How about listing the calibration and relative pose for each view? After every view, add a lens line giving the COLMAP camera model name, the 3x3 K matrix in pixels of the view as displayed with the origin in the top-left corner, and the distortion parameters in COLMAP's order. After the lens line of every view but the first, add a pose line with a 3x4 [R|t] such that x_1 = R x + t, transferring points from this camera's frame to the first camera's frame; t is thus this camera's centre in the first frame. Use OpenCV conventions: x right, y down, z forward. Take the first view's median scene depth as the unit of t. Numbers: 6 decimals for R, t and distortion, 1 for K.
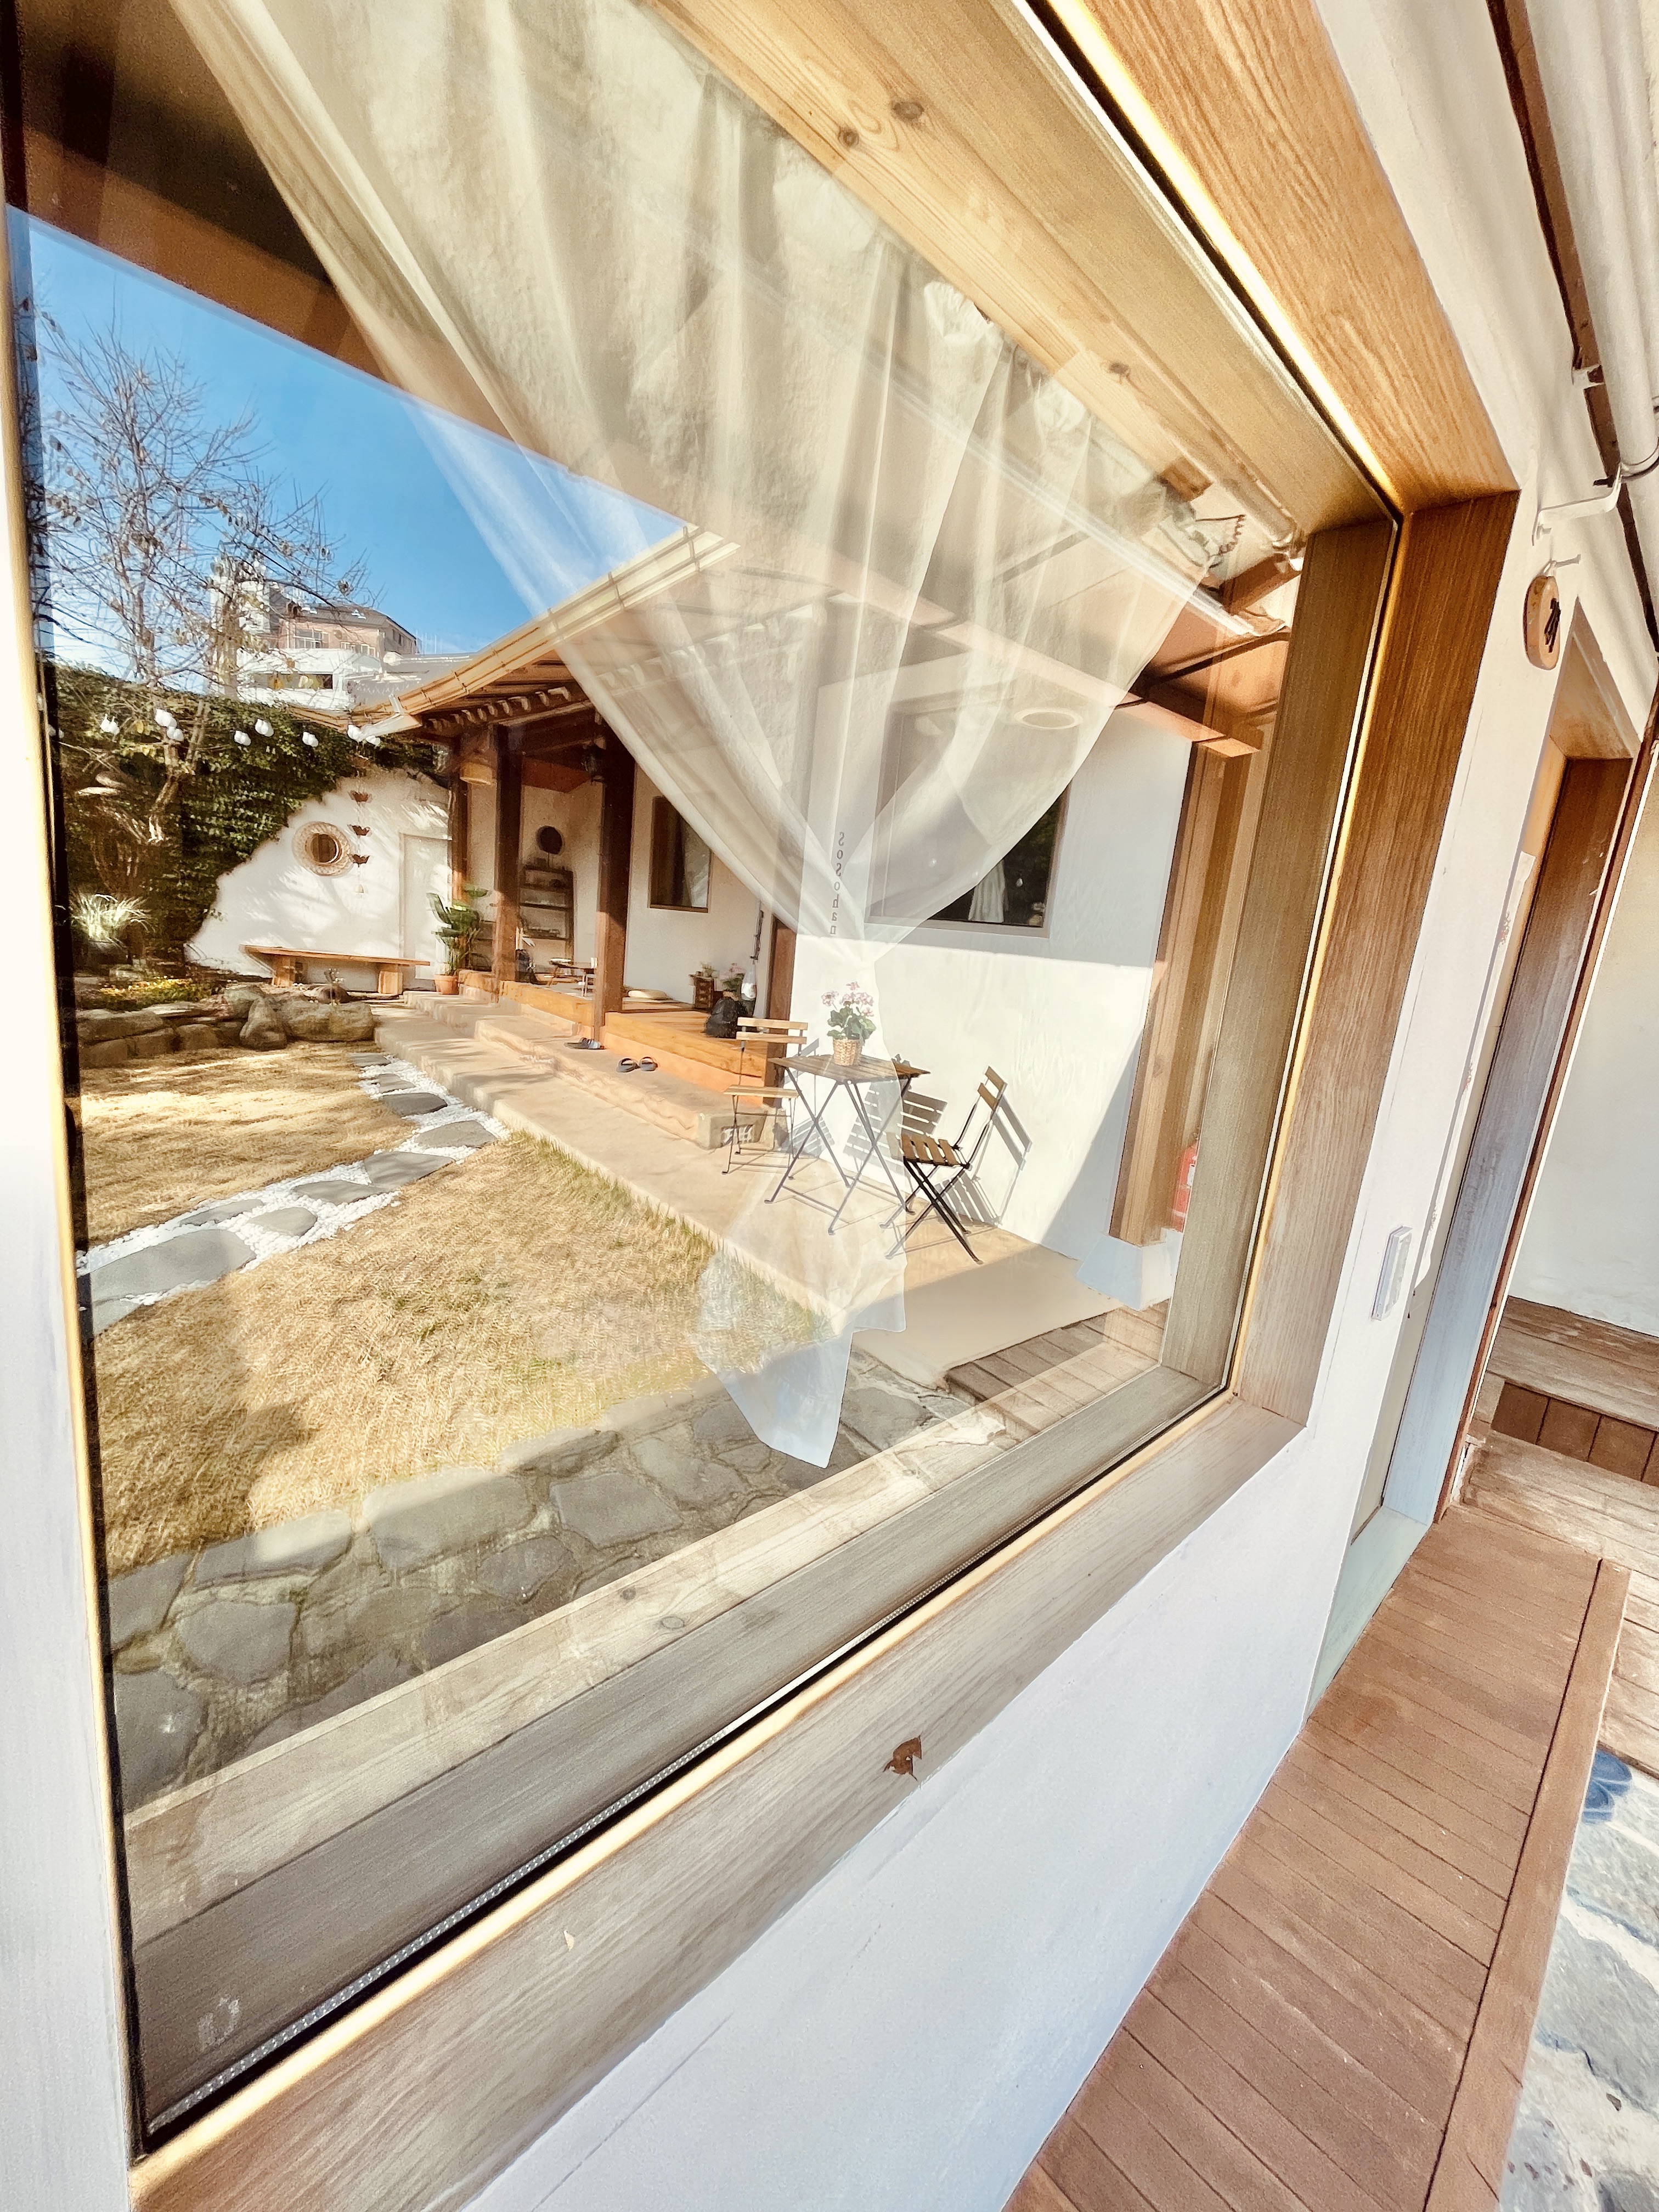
lens RADIAL K [[891.6, 0, 829.4], [0, 891.6, 1104.5], [0, 0, 1]] dist [-0.004715, -0.000472]
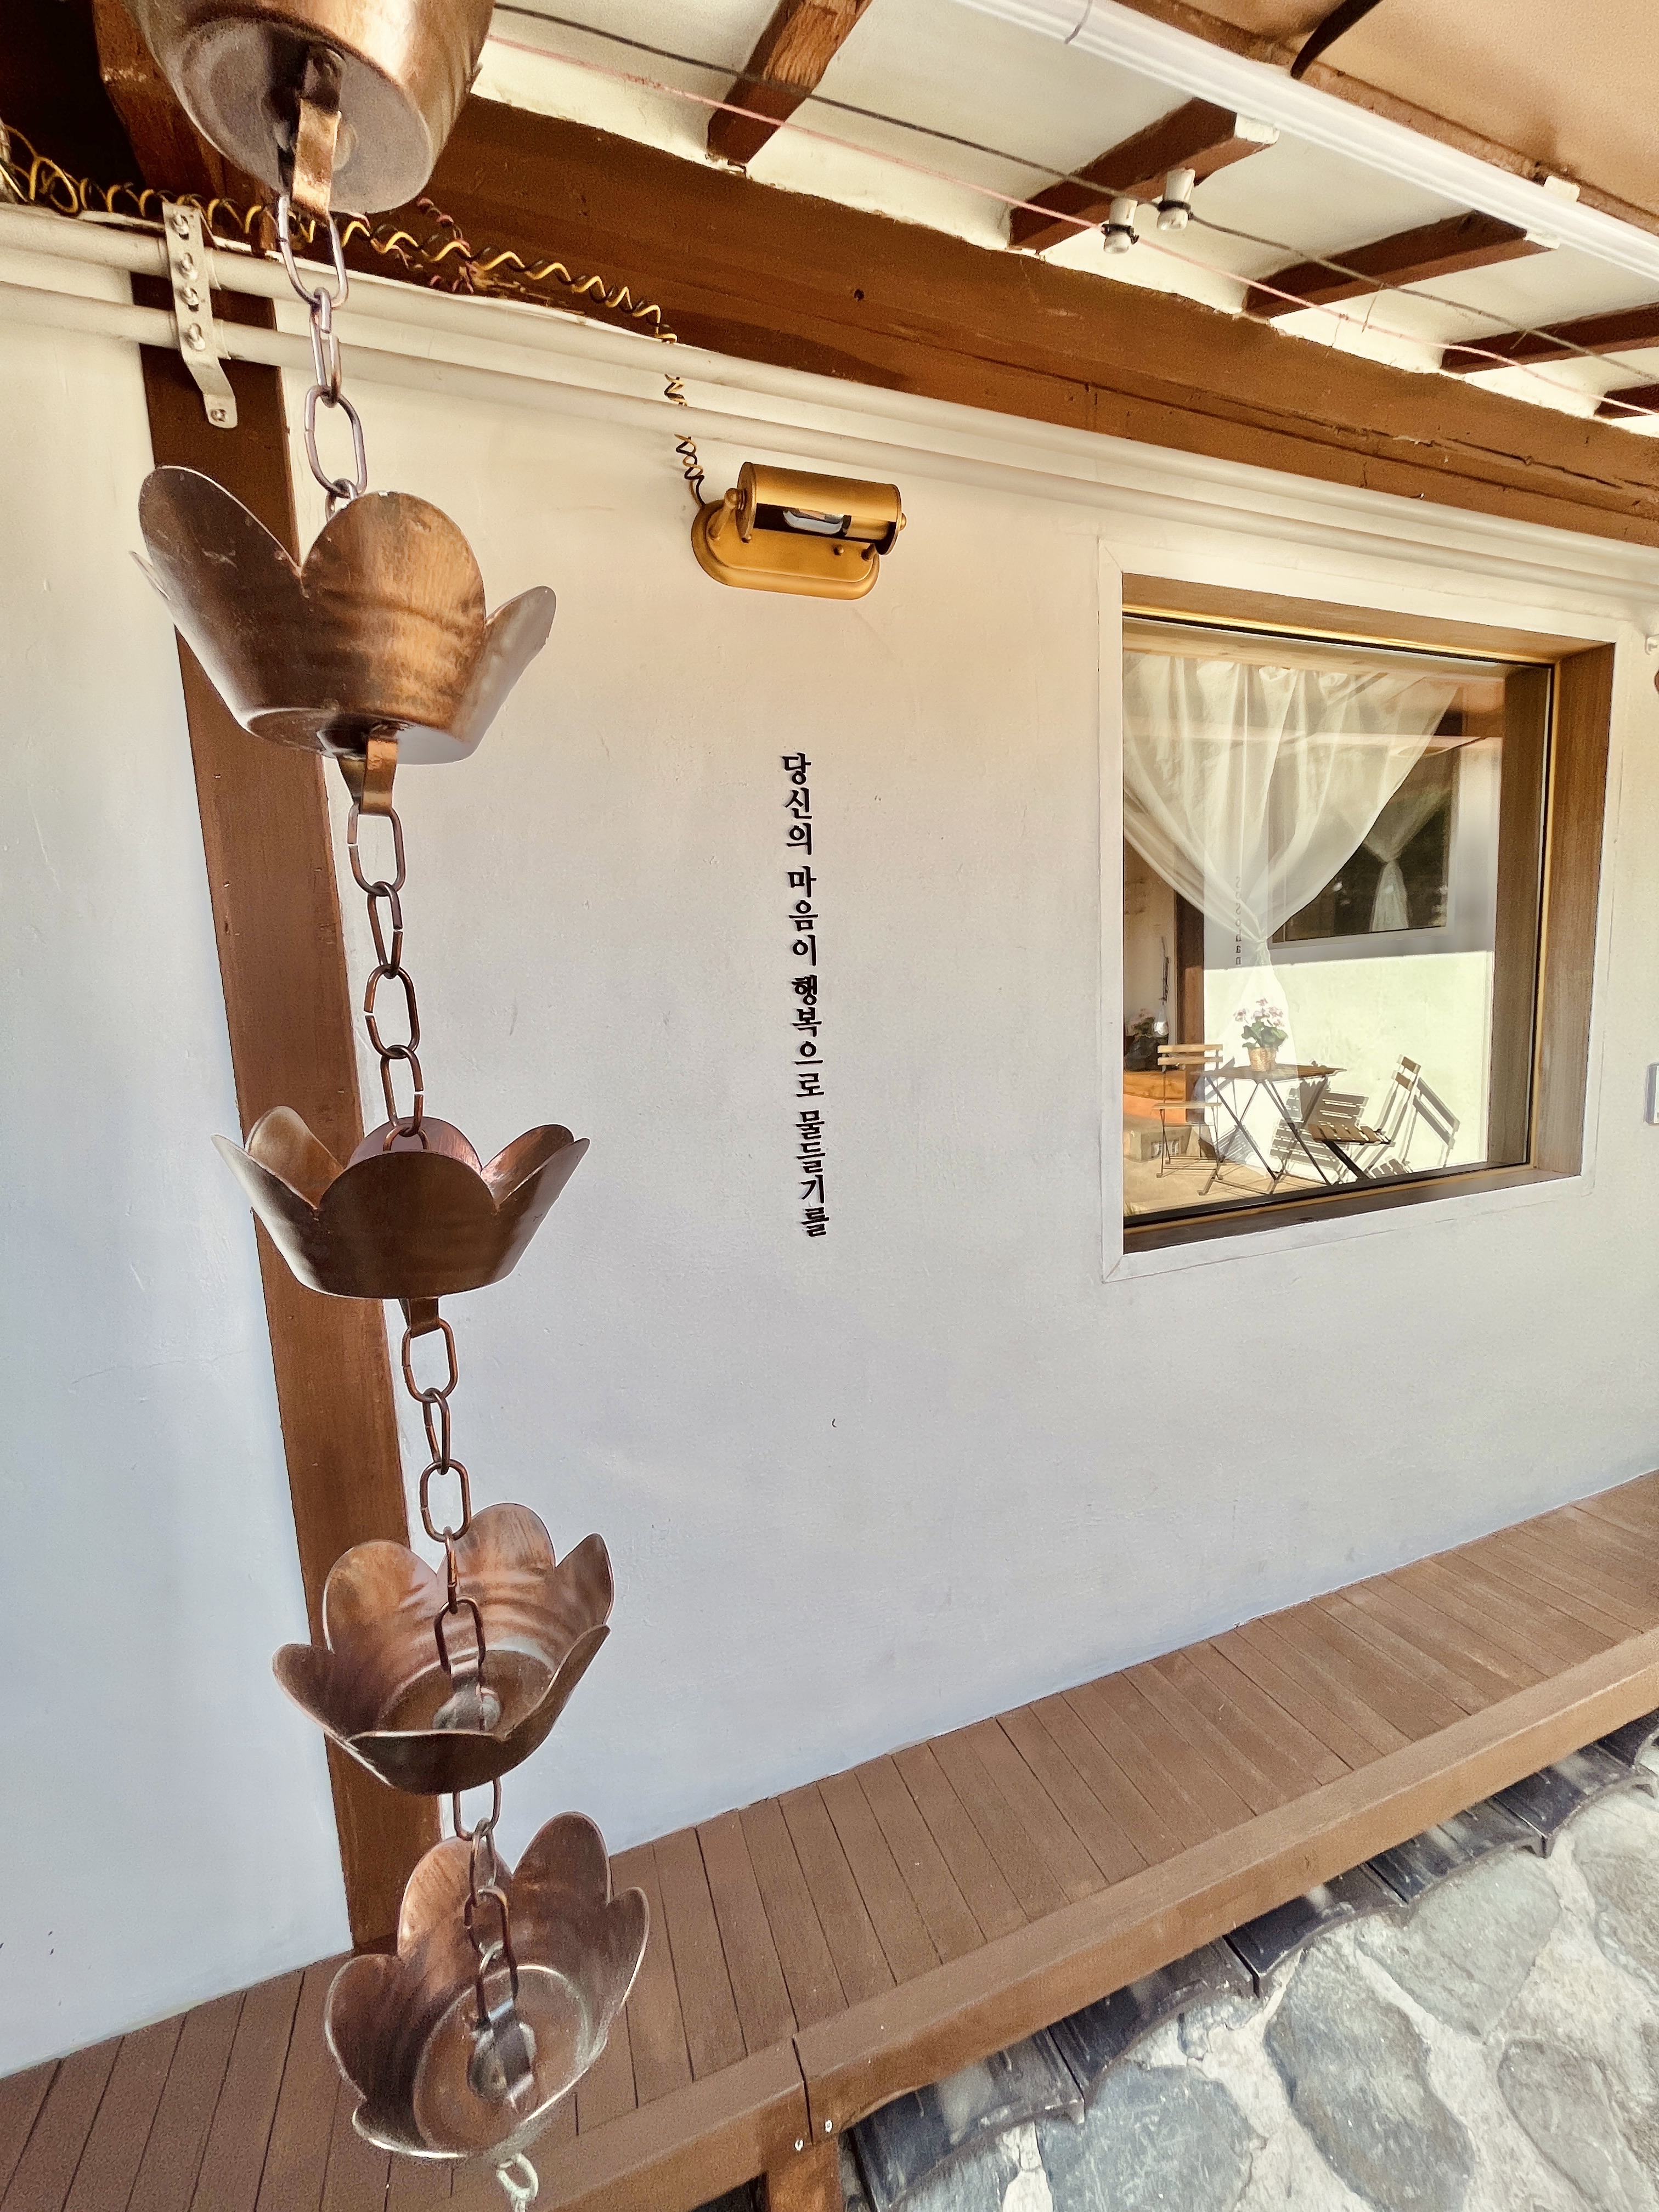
lens RADIAL K [[891.6, 0, 845.8], [0, 891.6, 1101.7], [0, 0, 1]] dist [-0.004715, -0.000472]
pose [[0.909112, -0.094099, -0.405783, -0.006840], [0.060051, 0.993581, -0.095867, 0.066694], [0.412200, 0.062786, 0.908928, -0.244249]]
